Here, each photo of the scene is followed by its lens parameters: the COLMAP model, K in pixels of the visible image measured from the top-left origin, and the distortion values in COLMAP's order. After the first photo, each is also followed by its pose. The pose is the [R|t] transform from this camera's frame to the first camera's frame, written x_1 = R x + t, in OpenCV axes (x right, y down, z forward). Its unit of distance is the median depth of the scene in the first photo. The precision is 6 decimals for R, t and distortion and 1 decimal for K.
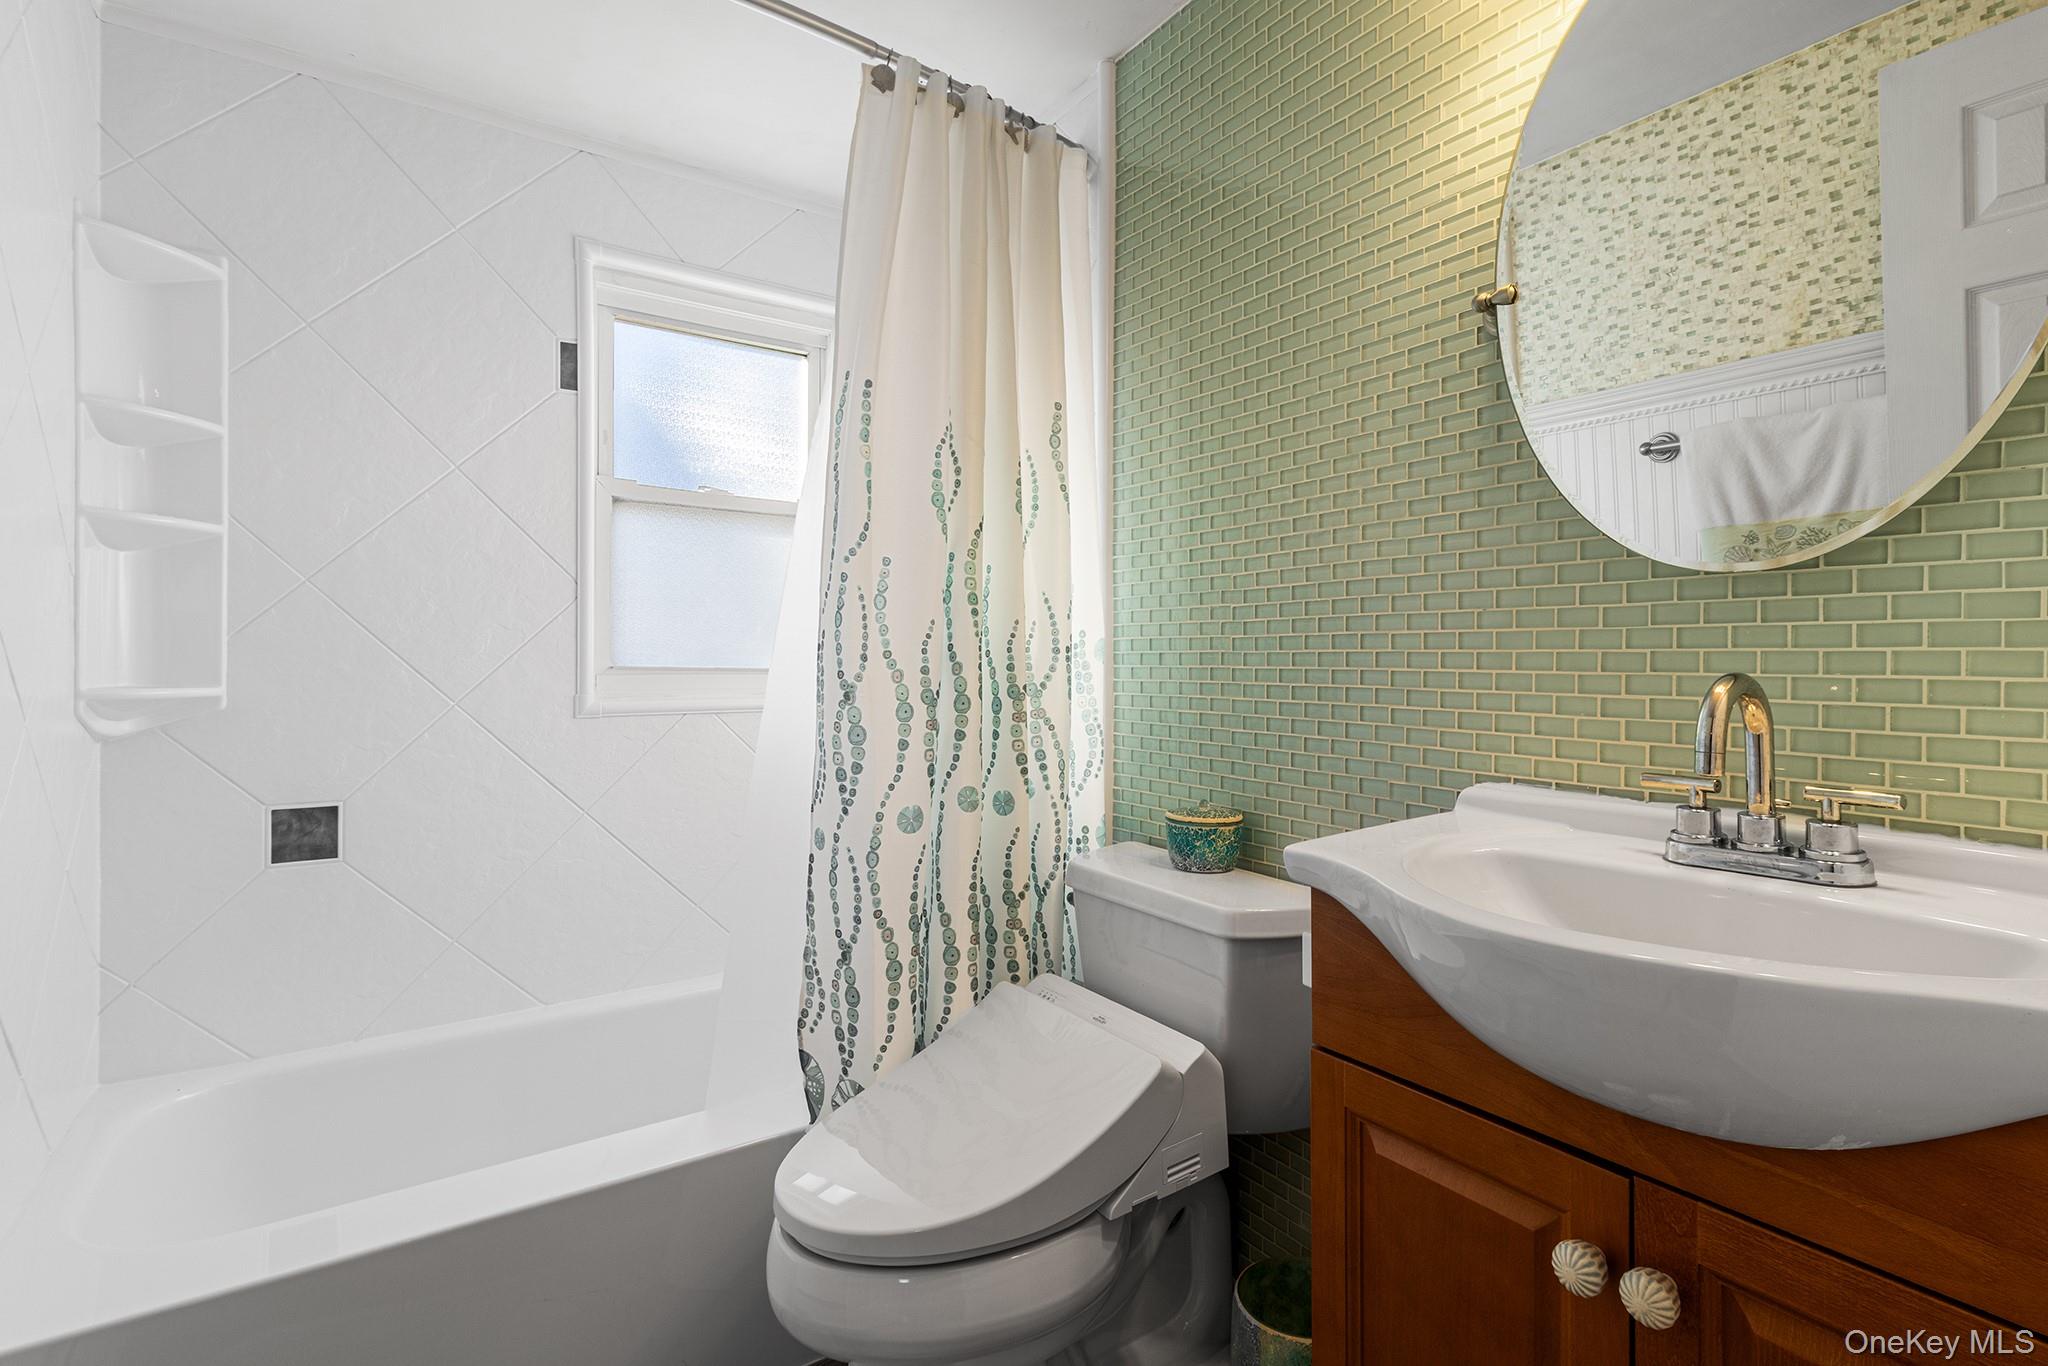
lens RADIAL K [[983.8, 0, 1028.3], [0, 983.8, 669.2], [0, 0, 1]] dist [0.005946, 0.001577]
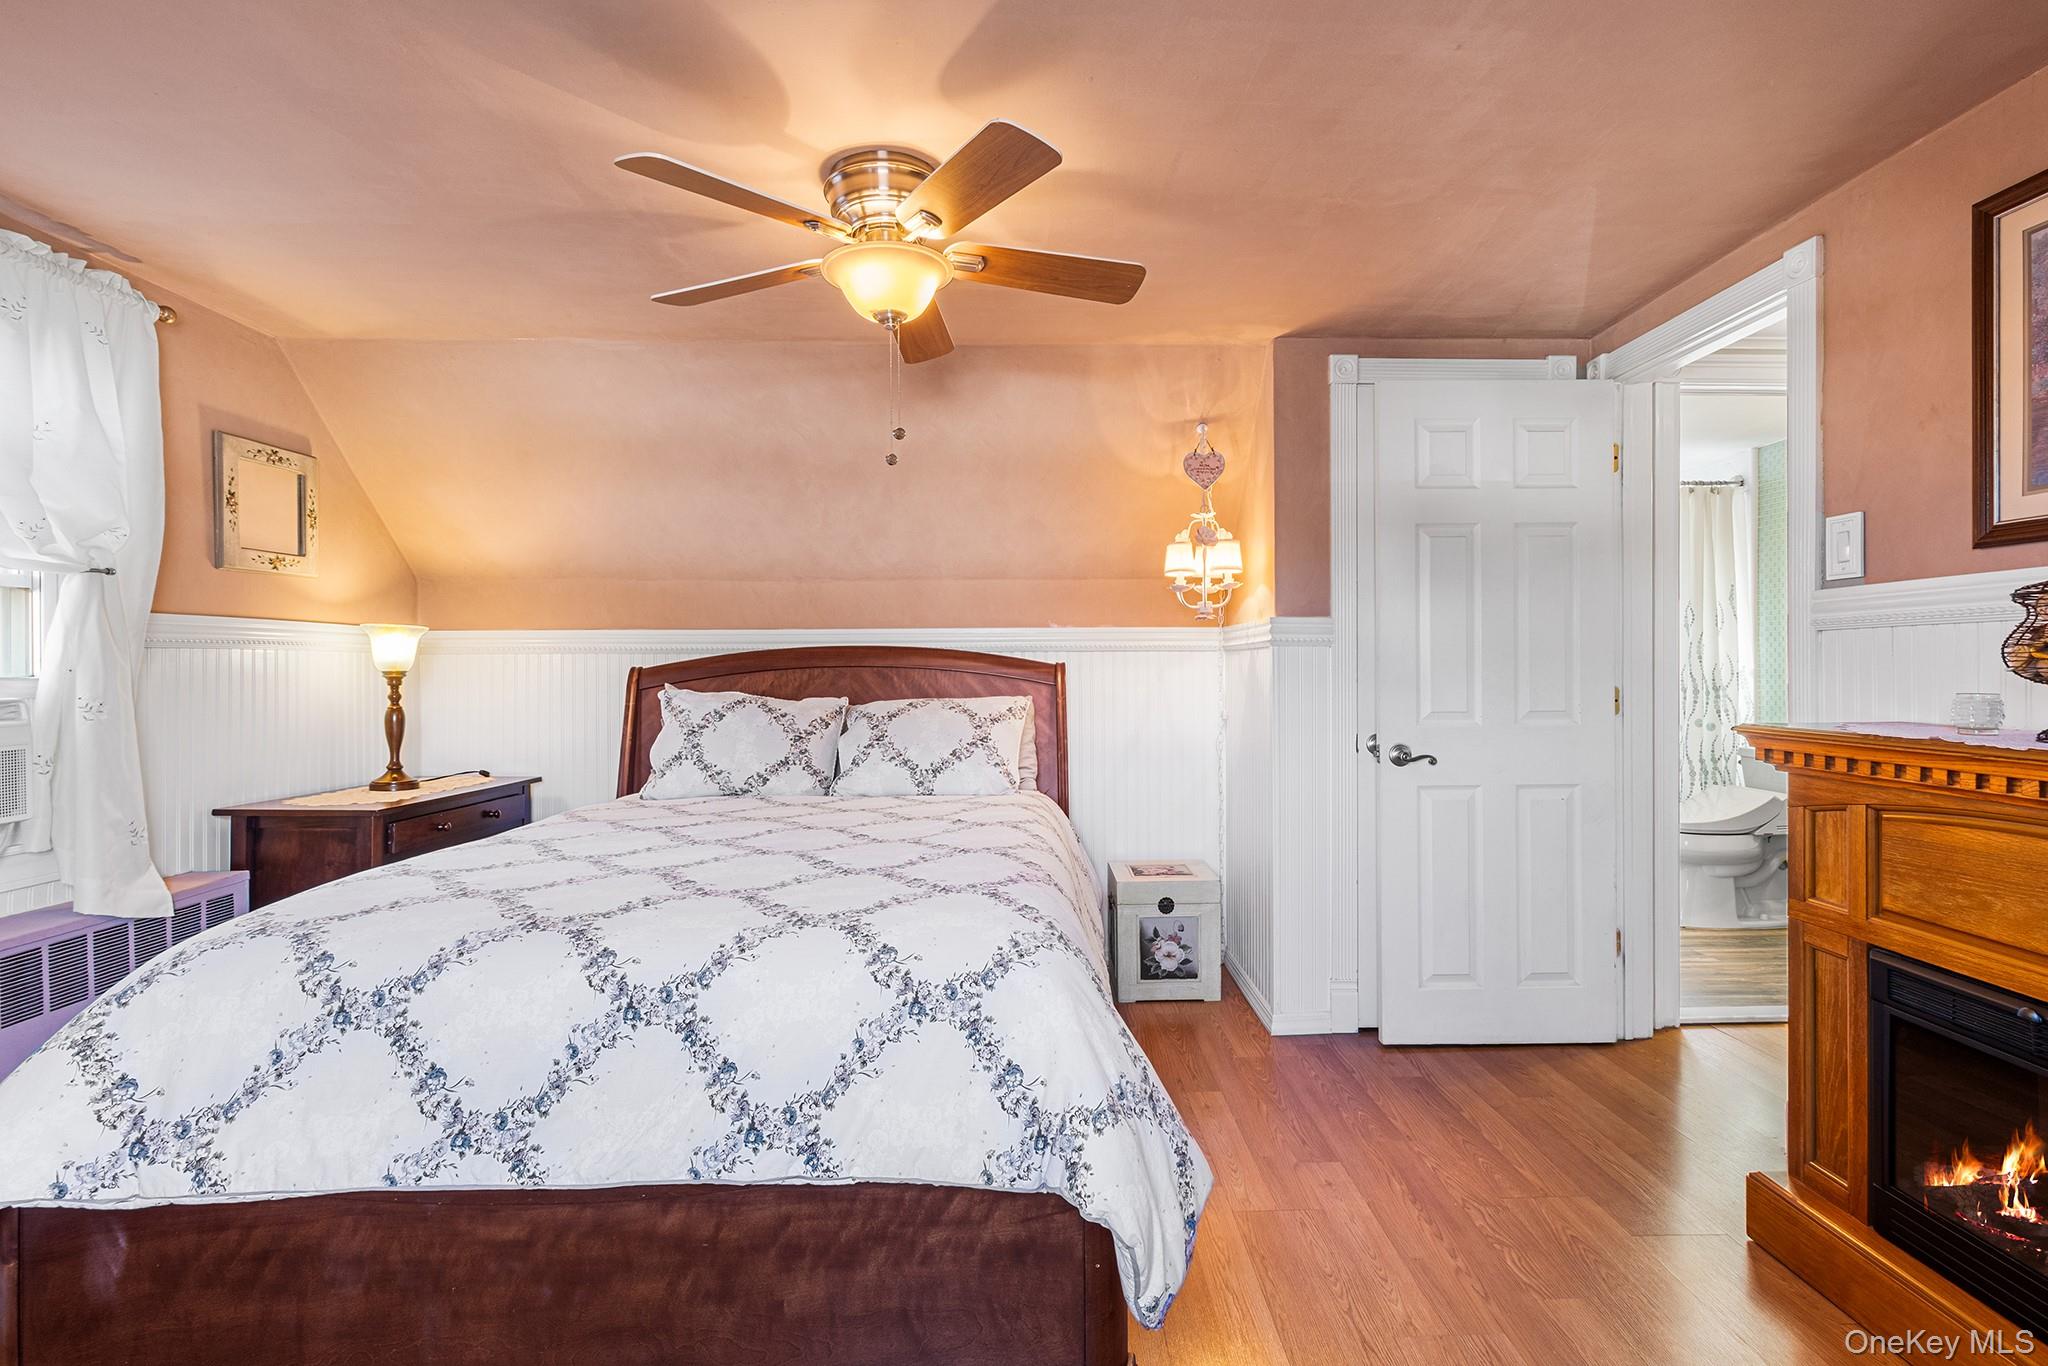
lens RADIAL K [[983.8, 0, 1020.4], [0, 983.8, 670.9], [0, 0, 1]] dist [0.005946, 0.001577]
pose [[0.851311, -0.005302, -0.524634, -0.228762], [-0.000109, 0.999947, -0.010281, 0.002264], [0.524661, 0.008810, 0.851266, -2.521440]]
